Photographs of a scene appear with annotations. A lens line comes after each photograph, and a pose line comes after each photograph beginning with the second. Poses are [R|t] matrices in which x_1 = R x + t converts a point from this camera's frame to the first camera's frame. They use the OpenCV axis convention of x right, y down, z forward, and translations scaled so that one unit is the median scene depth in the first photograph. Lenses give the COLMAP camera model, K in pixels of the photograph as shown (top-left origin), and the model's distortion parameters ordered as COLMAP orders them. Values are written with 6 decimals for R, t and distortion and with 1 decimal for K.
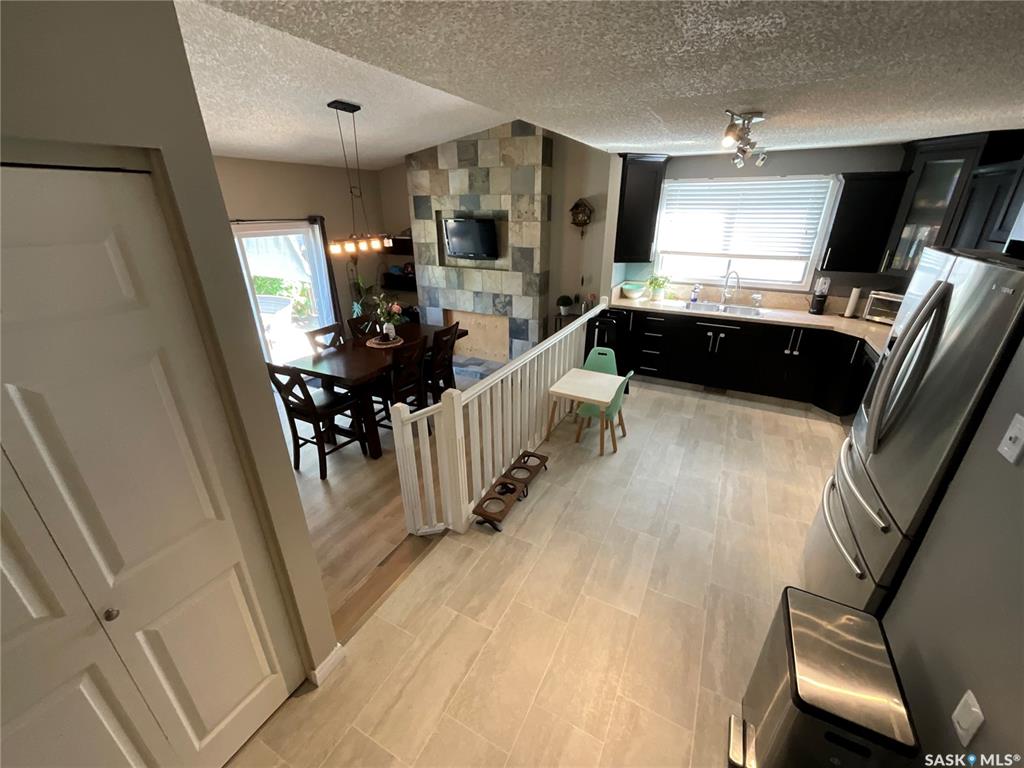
lens RADIAL K [[416.1, 0, 512.6], [0, 416.1, 384.7], [0, 0, 1]] dist [-0.005456, 0.001784]
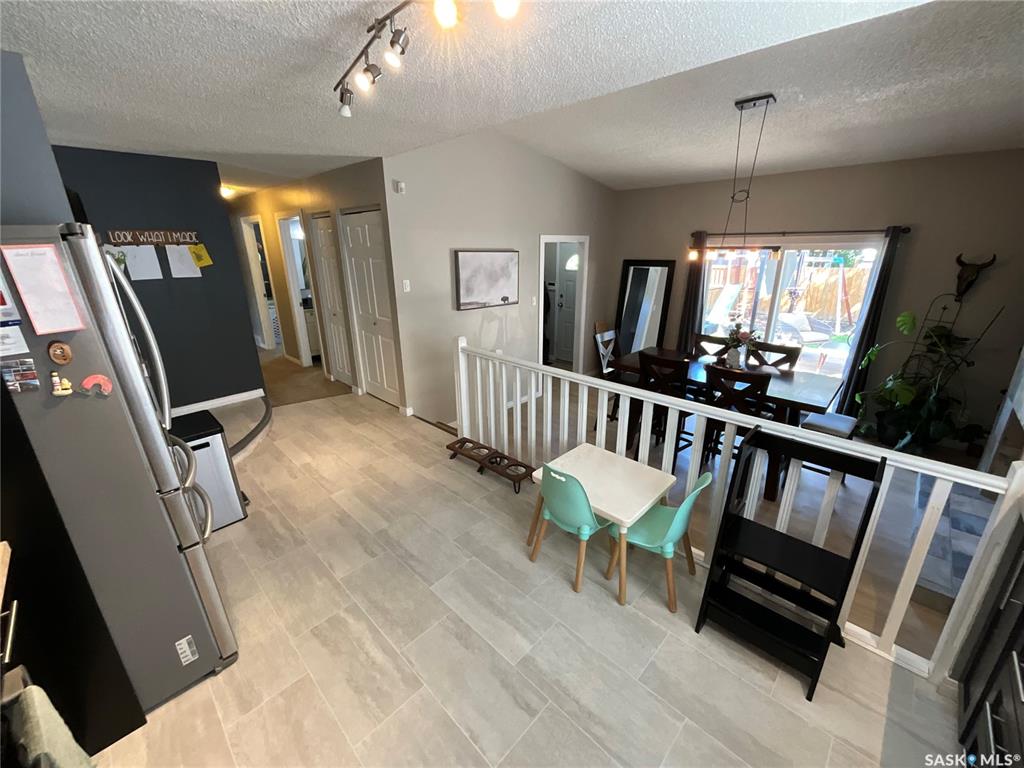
lens RADIAL K [[416.1, 0, 512.9], [0, 416.1, 385.0], [0, 0, 1]] dist [-0.005456, 0.001784]
pose [[-0.285973, 0.310842, -0.906420, 0.523530], [-0.366391, 0.838576, 0.403172, -0.222772], [0.885425, 0.447400, -0.125920, 0.635523]]
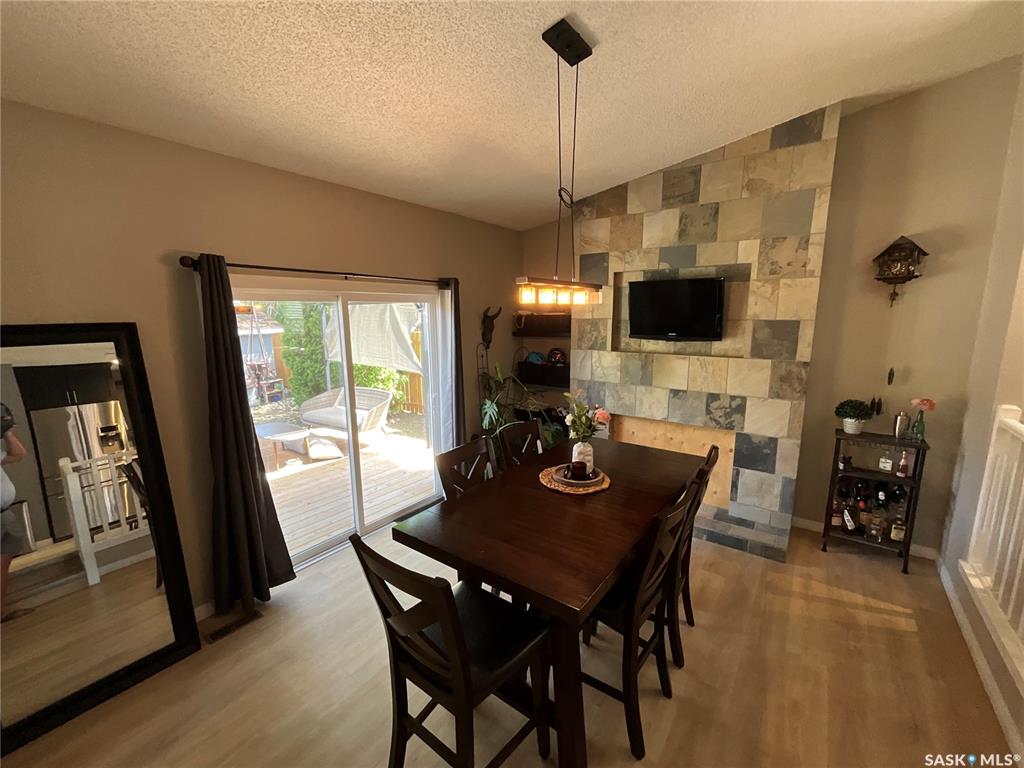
lens RADIAL K [[416.1, 0, 515.7], [0, 416.1, 386.3], [0, 0, 1]] dist [-0.005456, 0.001784]
pose [[0.988171, 0.025213, -0.151268, -0.262847], [-0.059104, 0.972806, -0.223955, -0.081597], [0.141507, 0.230247, 0.962789, 0.399339]]
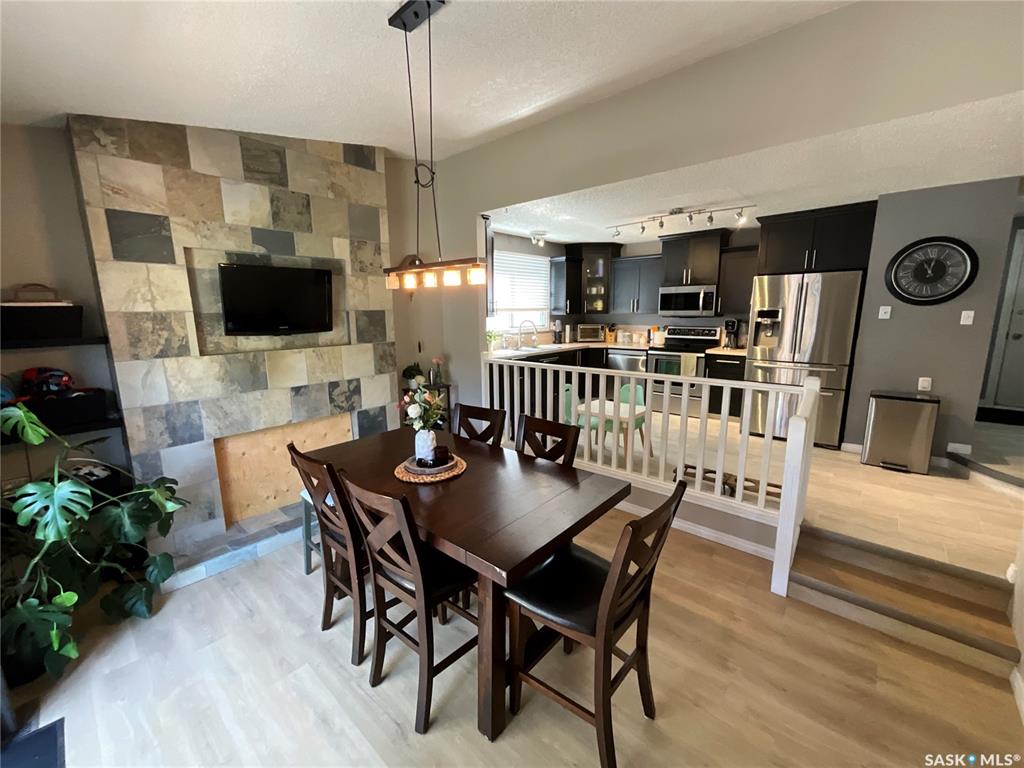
lens RADIAL K [[416.1, 0, 512.5], [0, 416.1, 385.0], [0, 0, 1]] dist [-0.005456, 0.001784]
pose [[0.248864, -0.172211, 0.953106, -0.648588], [0.391848, 0.917834, 0.063523, -0.162483], [-0.885732, 0.357664, 0.295896, 0.626931]]
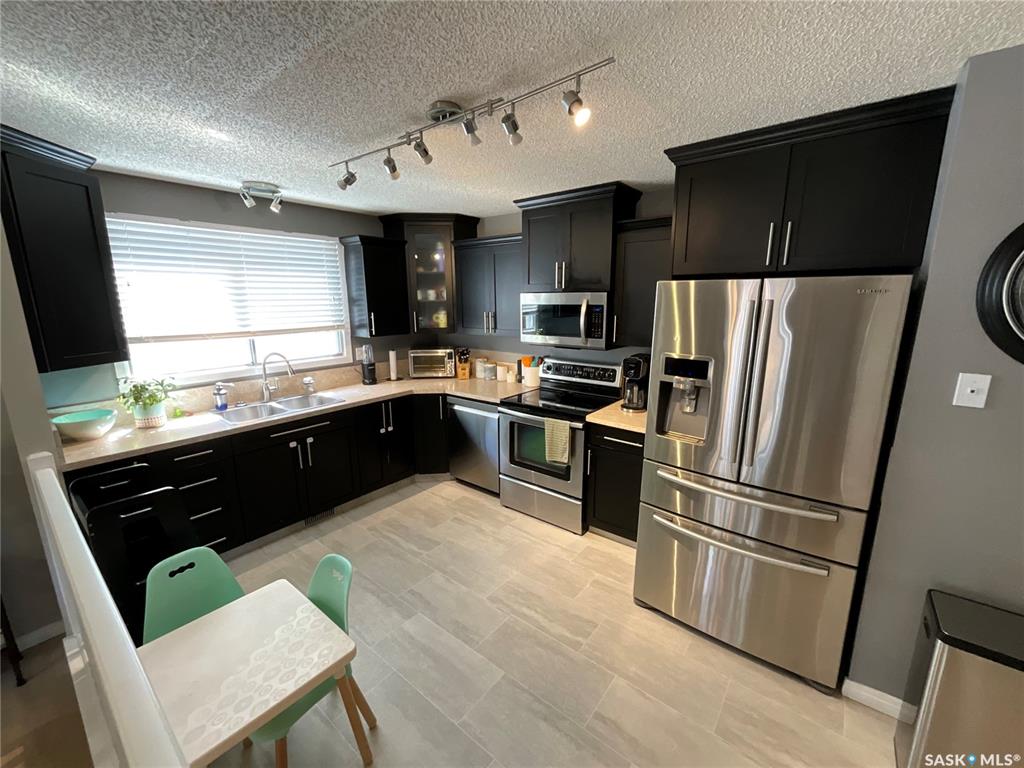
lens RADIAL K [[416.1, 0, 513.8], [0, 416.1, 384.1], [0, 0, 1]] dist [-0.005456, 0.001784]
pose [[0.187076, -0.199885, 0.961794, -0.067043], [0.391525, 0.913126, 0.113616, -0.125961], [-0.900950, 0.355311, 0.249084, 0.411042]]
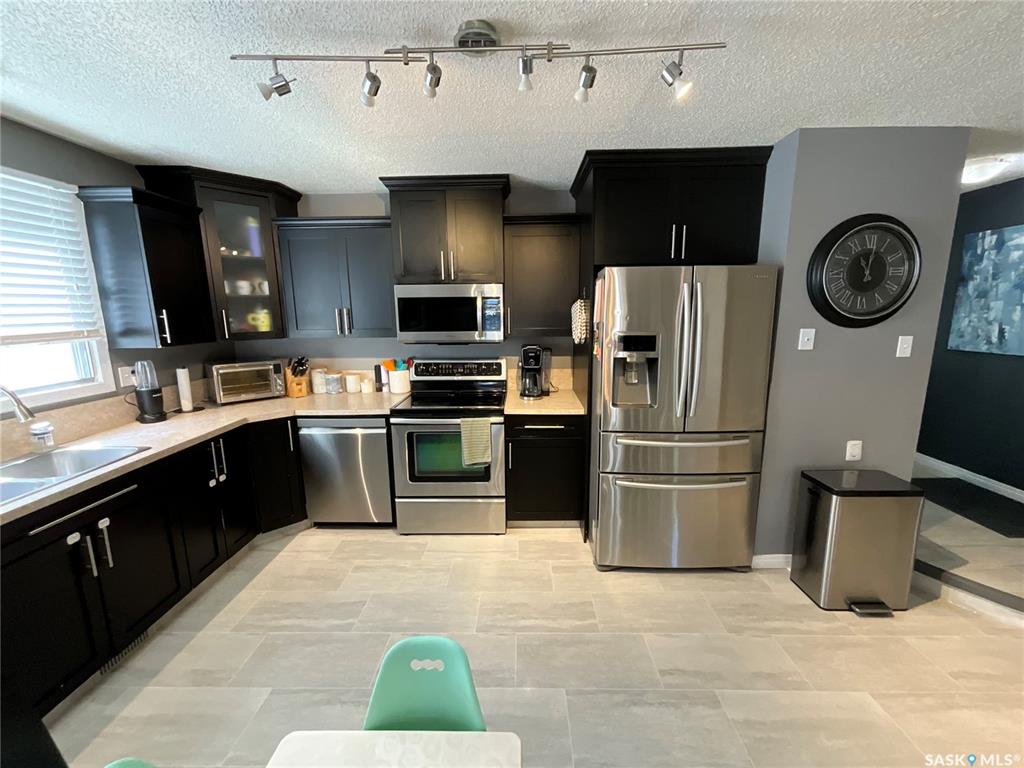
lens RADIAL K [[416.1, 0, 512.9], [0, 416.1, 384.2], [0, 0, 1]] dist [-0.005456, 0.001784]
pose [[-0.446041, -0.153116, 0.881818, -0.002129], [0.363066, 0.869598, 0.334639, -0.190175], [-0.818066, 0.469421, -0.332285, 0.629646]]
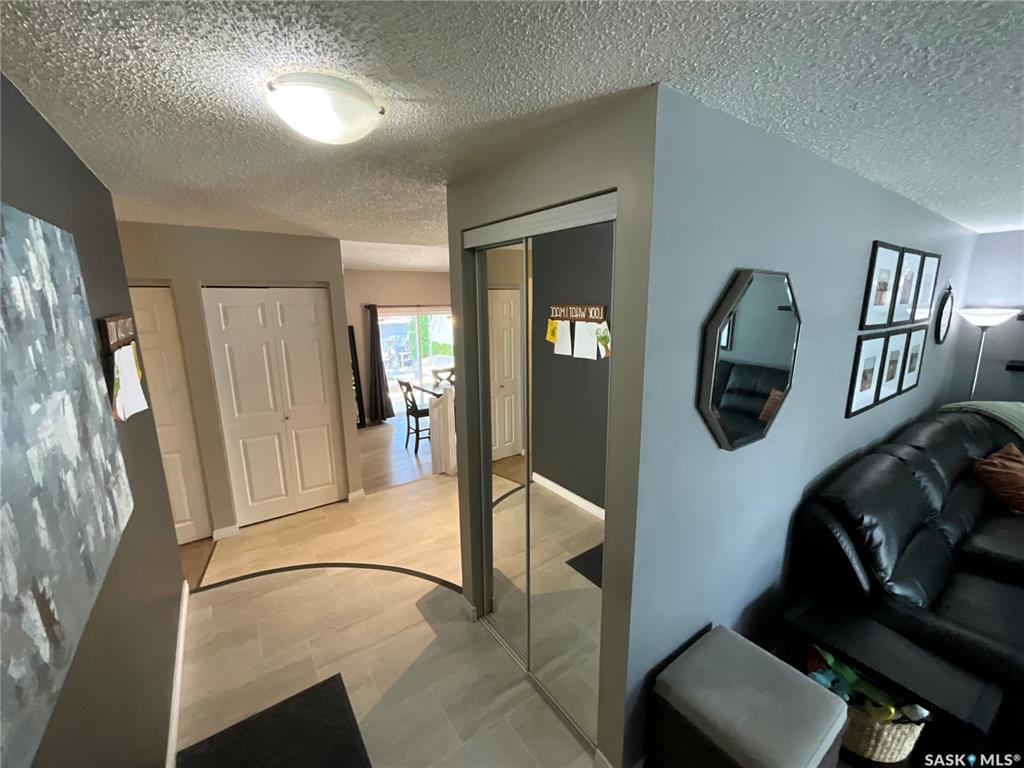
lens RADIAL K [[416.1, 0, 508.5], [0, 416.1, 384.5], [0, 0, 1]] dist [-0.005456, 0.001784]
pose [[0.887978, 0.083025, -0.452330, 0.427670], [-0.170581, 0.972868, -0.156301, 0.112270], [0.427080, 0.215951, 0.878048, -0.247238]]
